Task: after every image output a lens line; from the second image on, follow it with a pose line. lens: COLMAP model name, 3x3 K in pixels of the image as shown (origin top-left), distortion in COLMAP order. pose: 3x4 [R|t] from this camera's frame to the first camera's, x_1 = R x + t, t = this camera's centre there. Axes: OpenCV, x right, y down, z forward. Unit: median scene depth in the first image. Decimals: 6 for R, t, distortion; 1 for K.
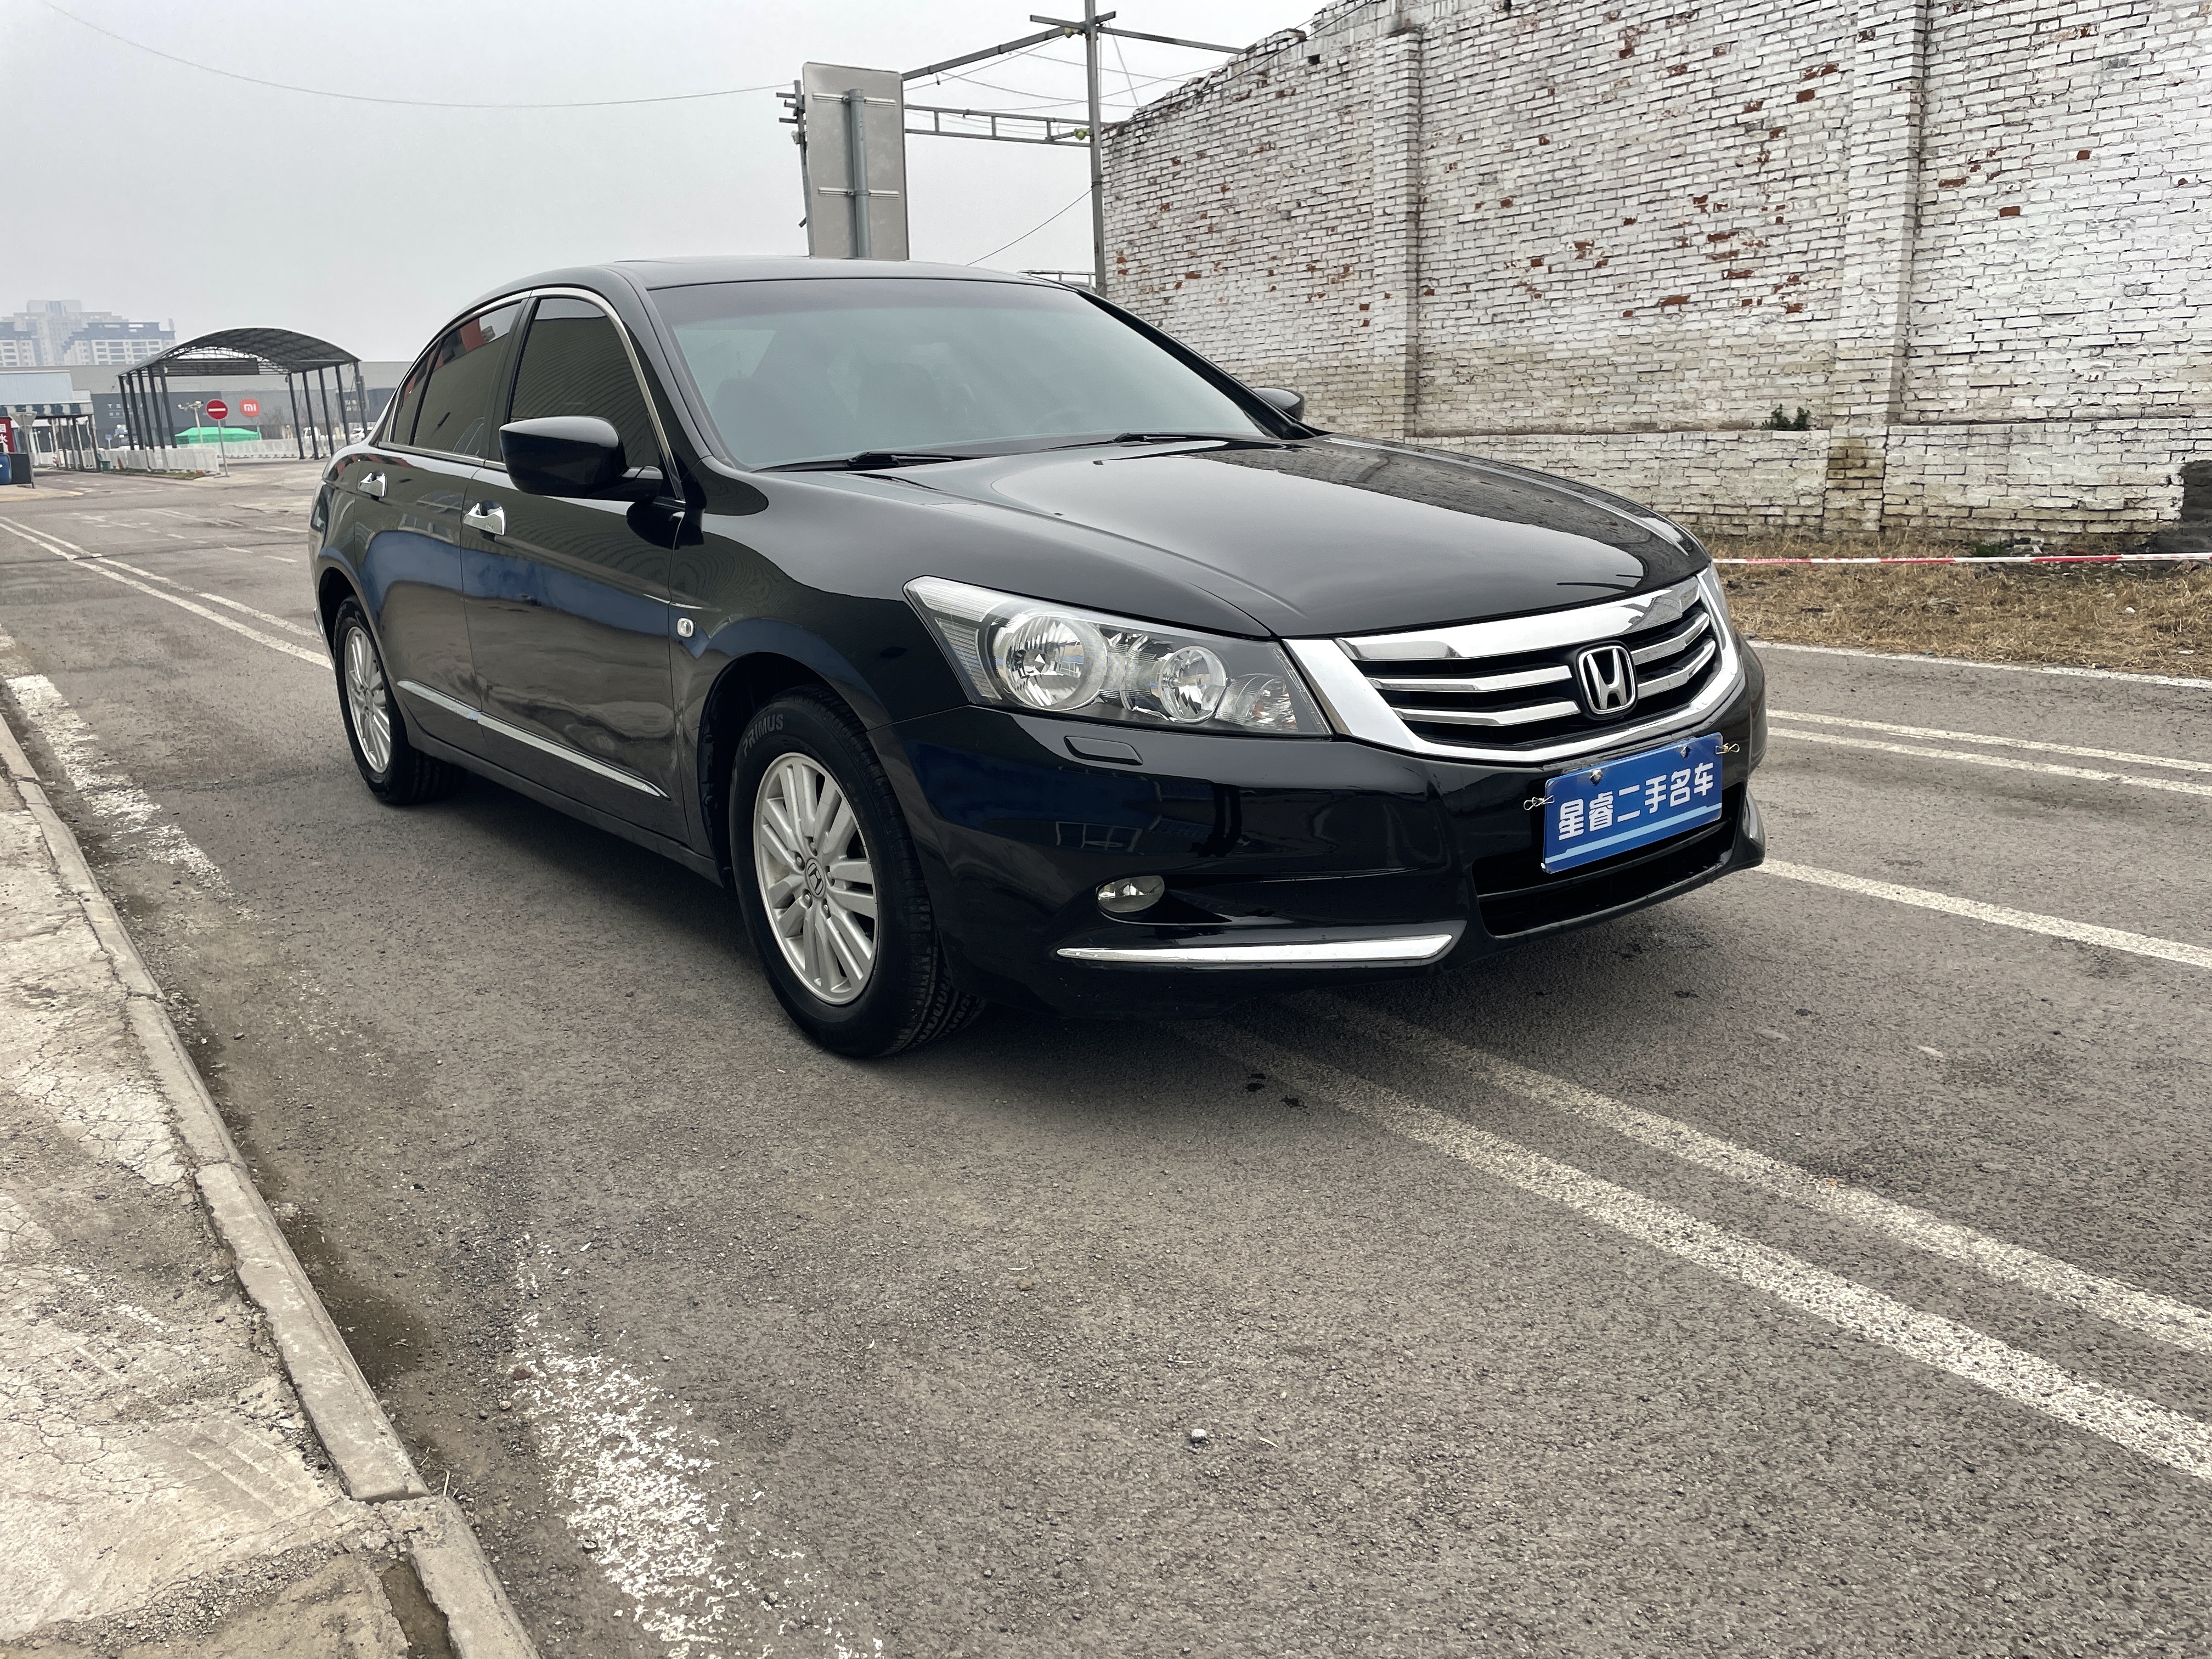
lens RADIAL K [[1660.7, 0, 1108.7], [0, 1660.7, 820.5], [0, 0, 1]] dist [0.099665, -0.120267]
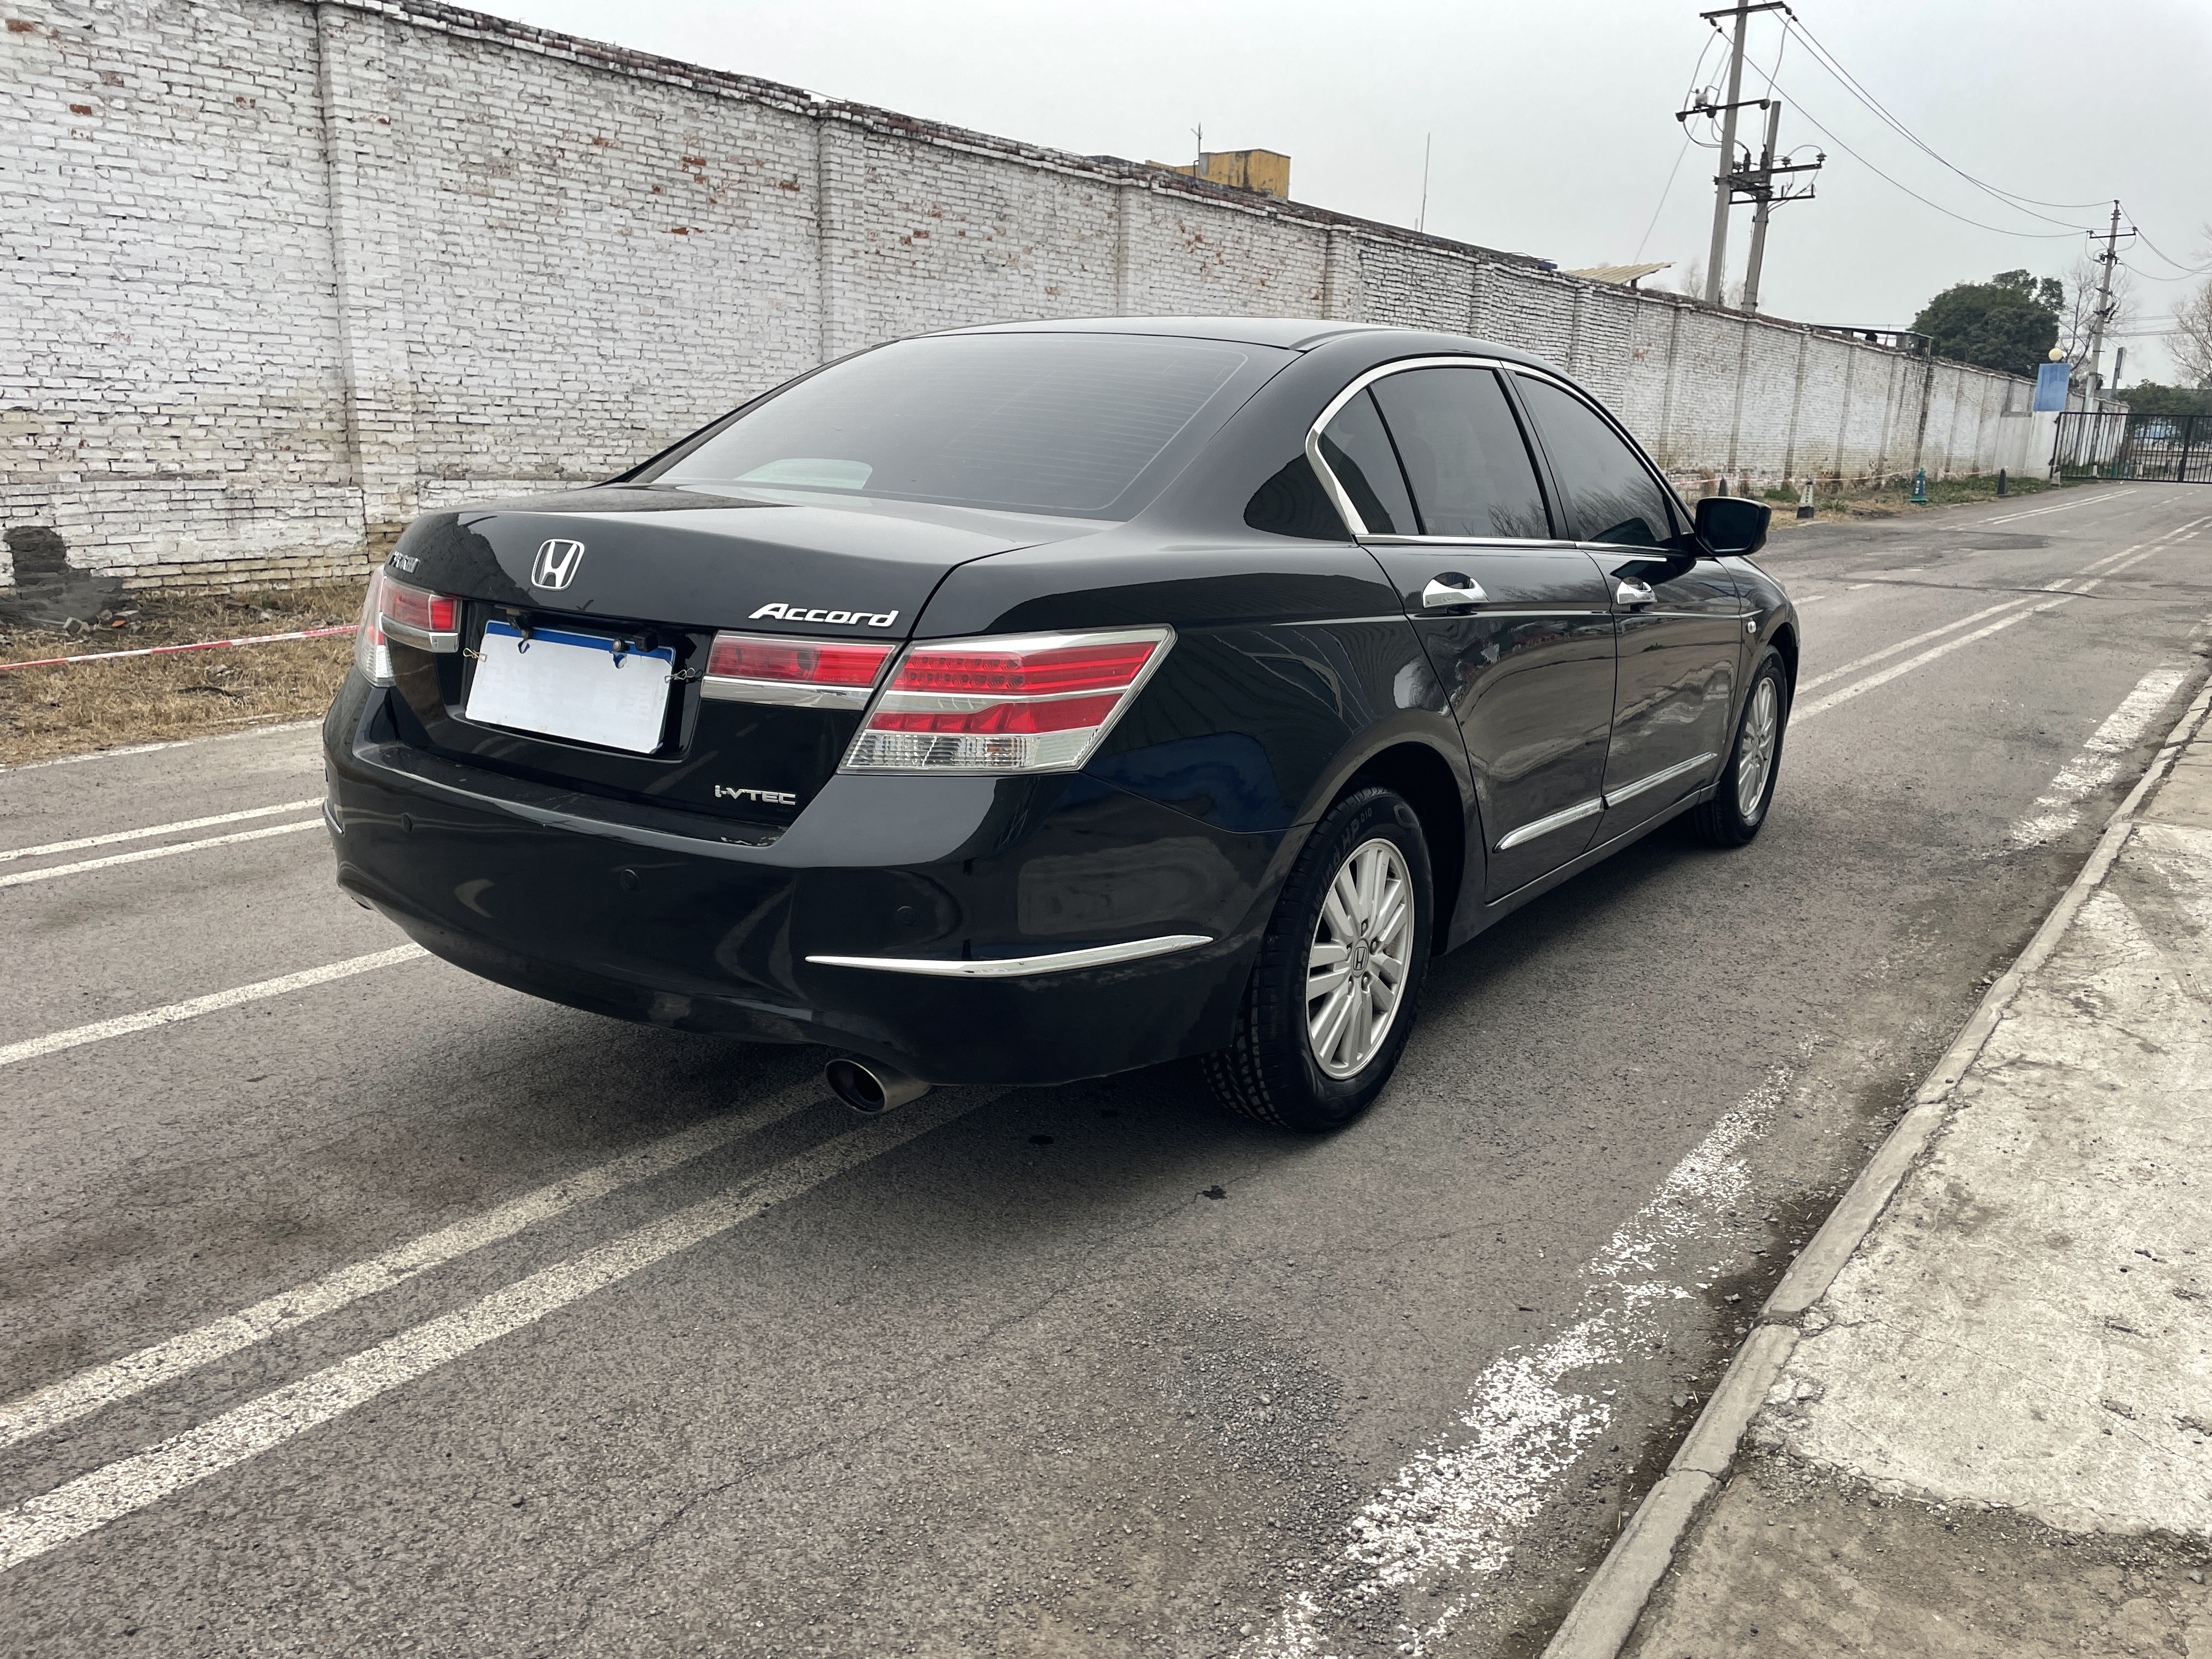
lens RADIAL K [[1658.2, 0, 1112.5], [0, 1658.2, 822.8], [0, 0, 1]] dist [0.088550, -0.108670]
pose [[-0.316338, -0.183560, 0.930718, -0.503040], [0.211694, 0.942702, 0.257875, -0.152805], [-0.924725, 0.278603, -0.259353, 0.644317]]
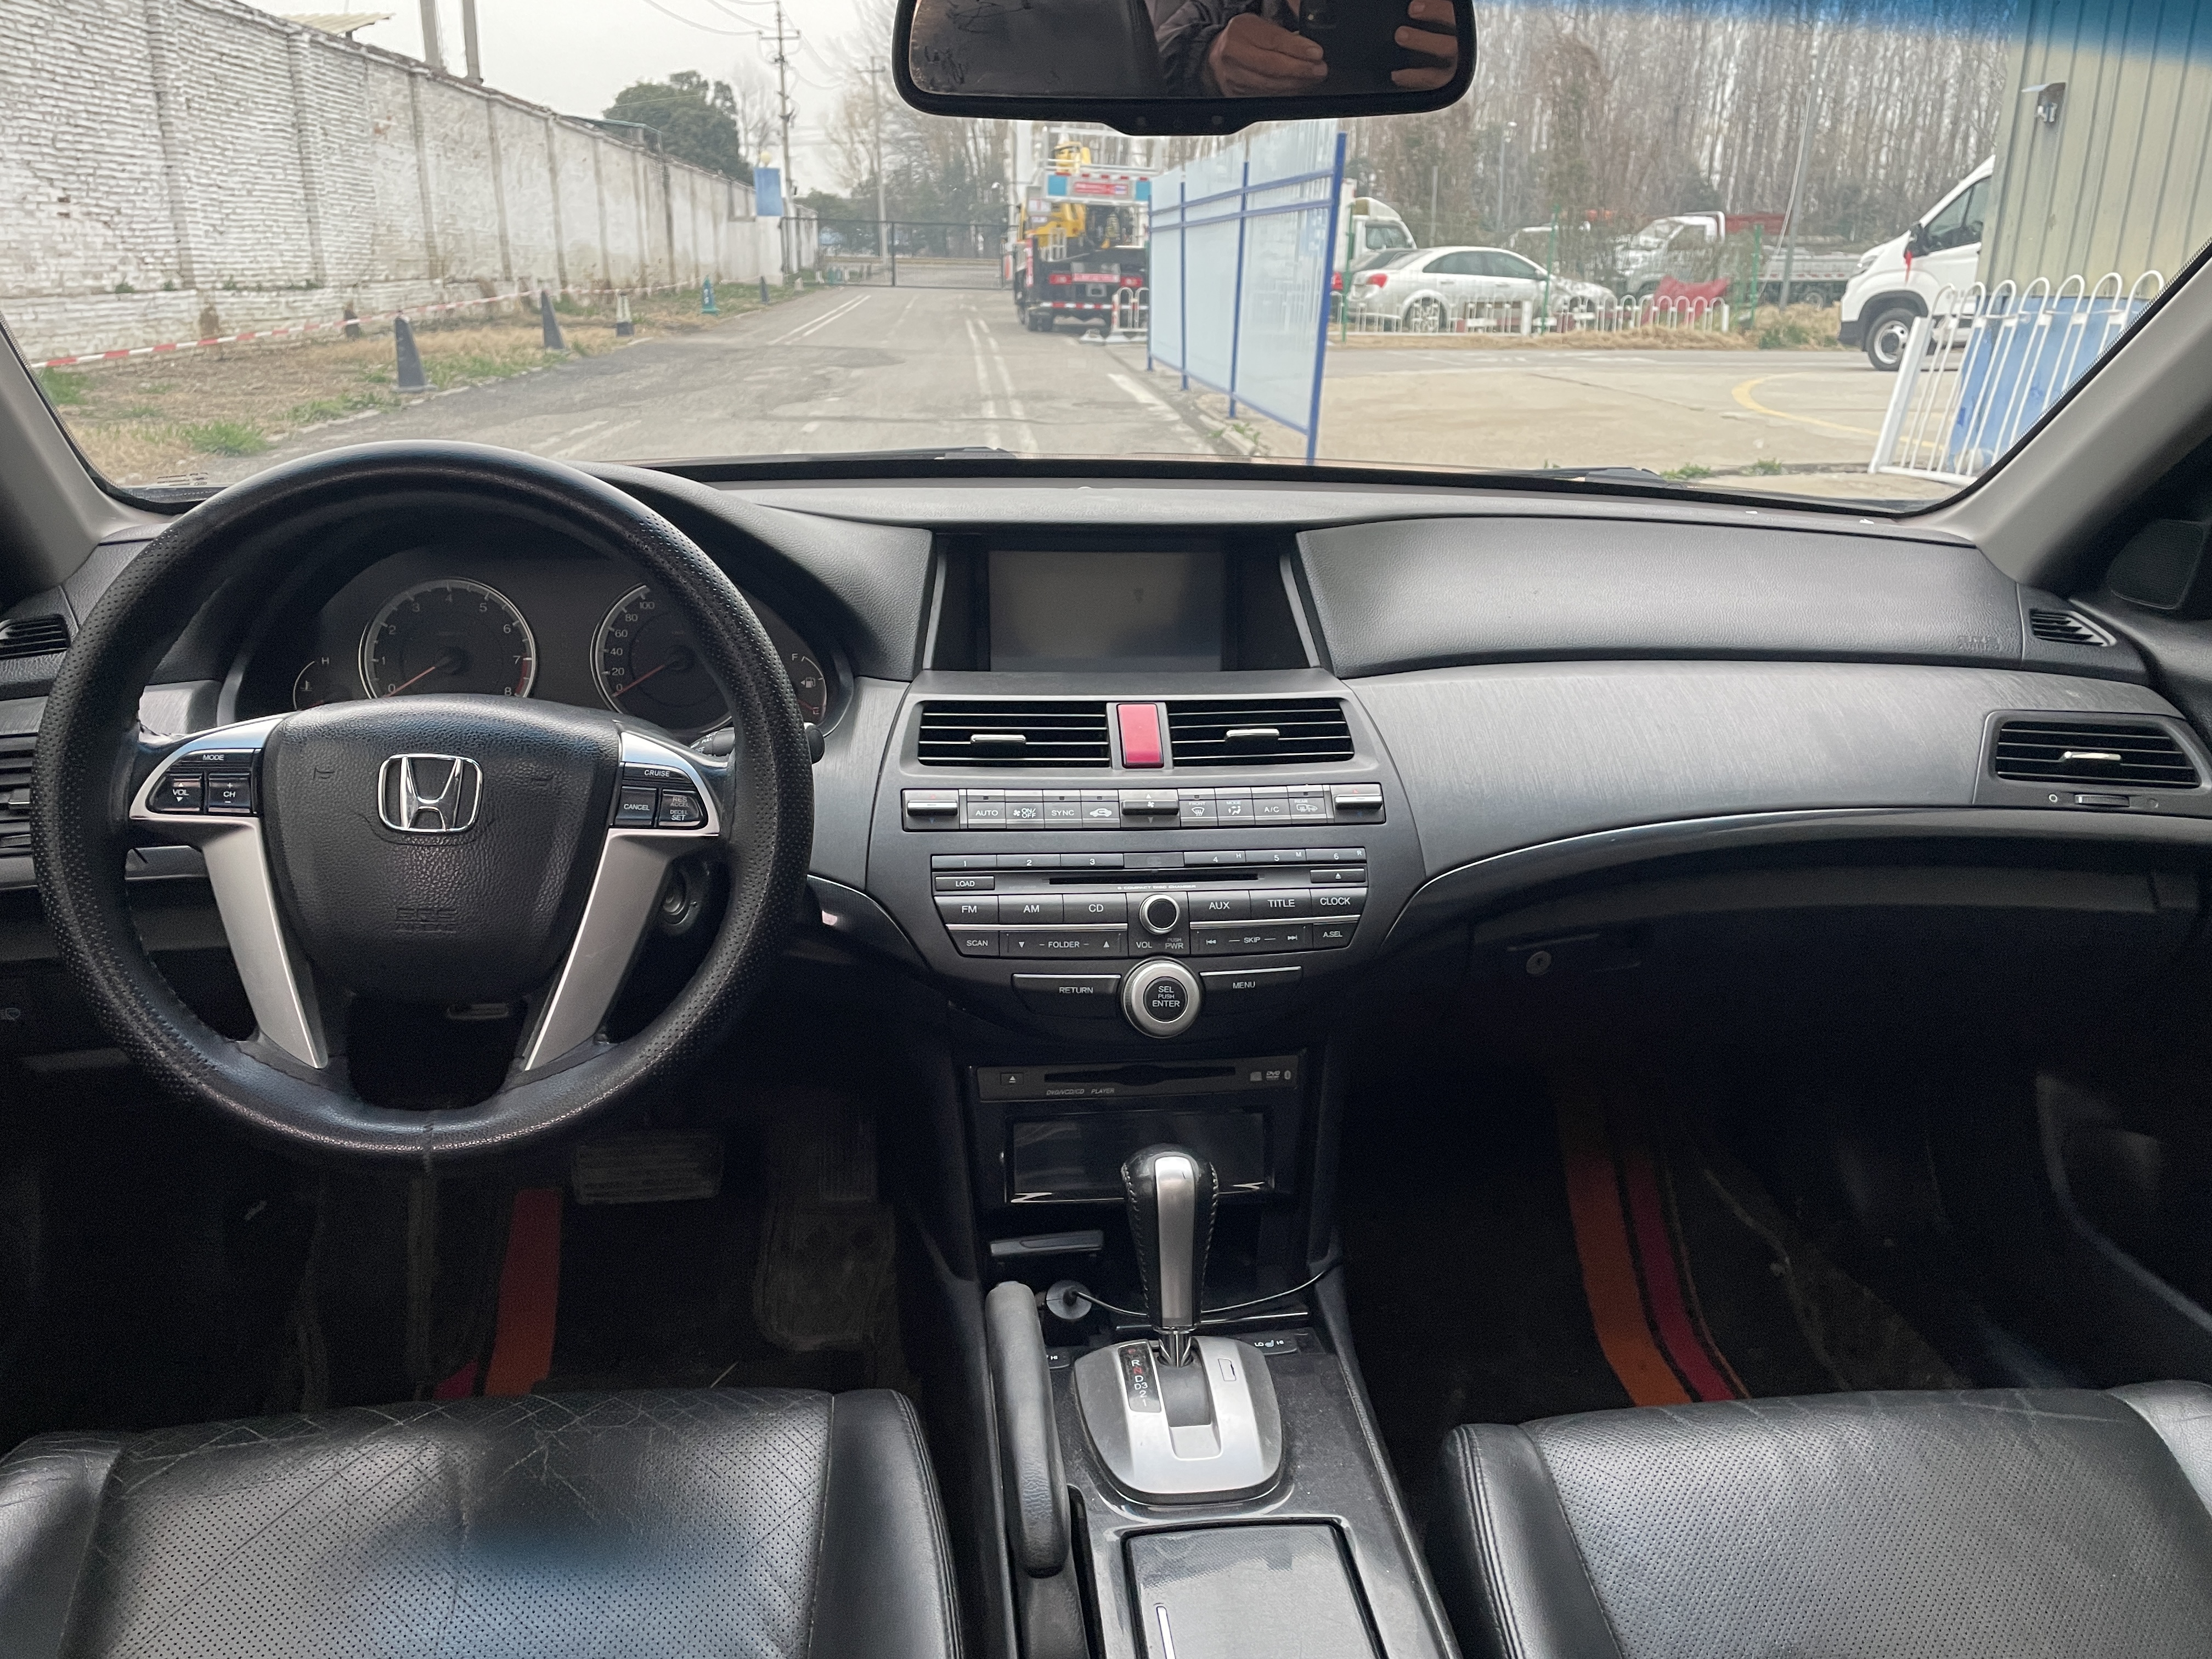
lens RADIAL K [[1669.7, 0, 1121.1], [0, 1669.7, 834.0], [0, 0, 1]] dist [0.083880, -0.109500]
pose [[-0.862400, -0.135601, 0.487729, -0.089244], [0.137801, 0.864192, 0.483925, -0.127229], [-0.487112, 0.484546, -0.726593, 0.491857]]
